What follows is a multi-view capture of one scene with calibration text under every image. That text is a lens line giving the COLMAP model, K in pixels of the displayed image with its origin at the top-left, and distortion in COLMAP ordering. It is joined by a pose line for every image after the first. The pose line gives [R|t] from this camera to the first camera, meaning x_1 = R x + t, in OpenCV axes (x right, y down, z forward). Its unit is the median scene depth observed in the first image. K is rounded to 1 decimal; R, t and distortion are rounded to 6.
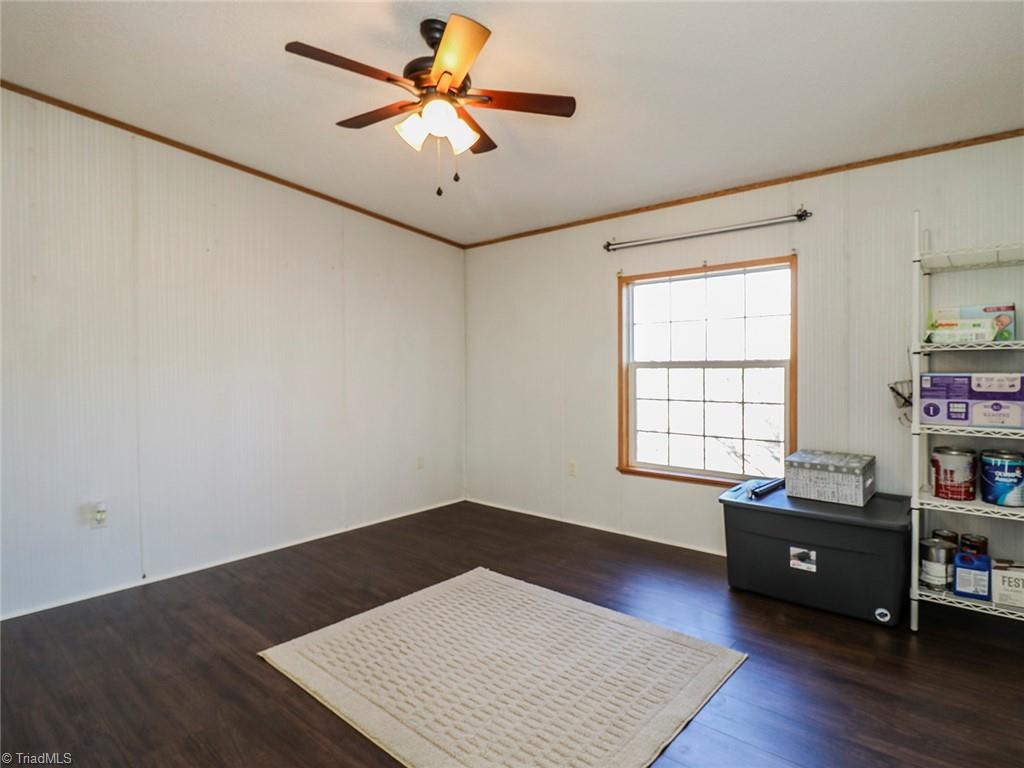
lens RADIAL K [[557.3, 0, 514.4], [0, 557.3, 368.8], [0, 0, 1]] dist [-0.001702, -0.000824]
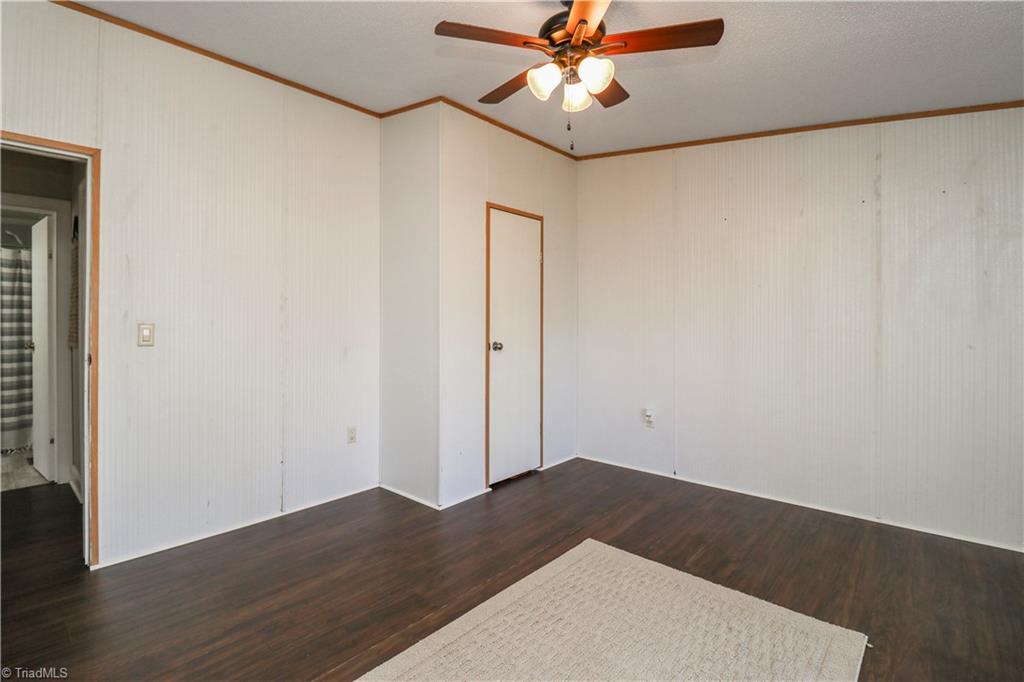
lens RADIAL K [[476.3, 0, 511.3], [0, 476.3, 318.4], [0, 0, 1]] dist [0.001847, 0.000225]
pose [[-0.026251, -0.009156, -0.999613, 0.566081], [0.003267, 0.999952, -0.009244, 0.015344], [0.999650, -0.003508, -0.026220, 0.752728]]
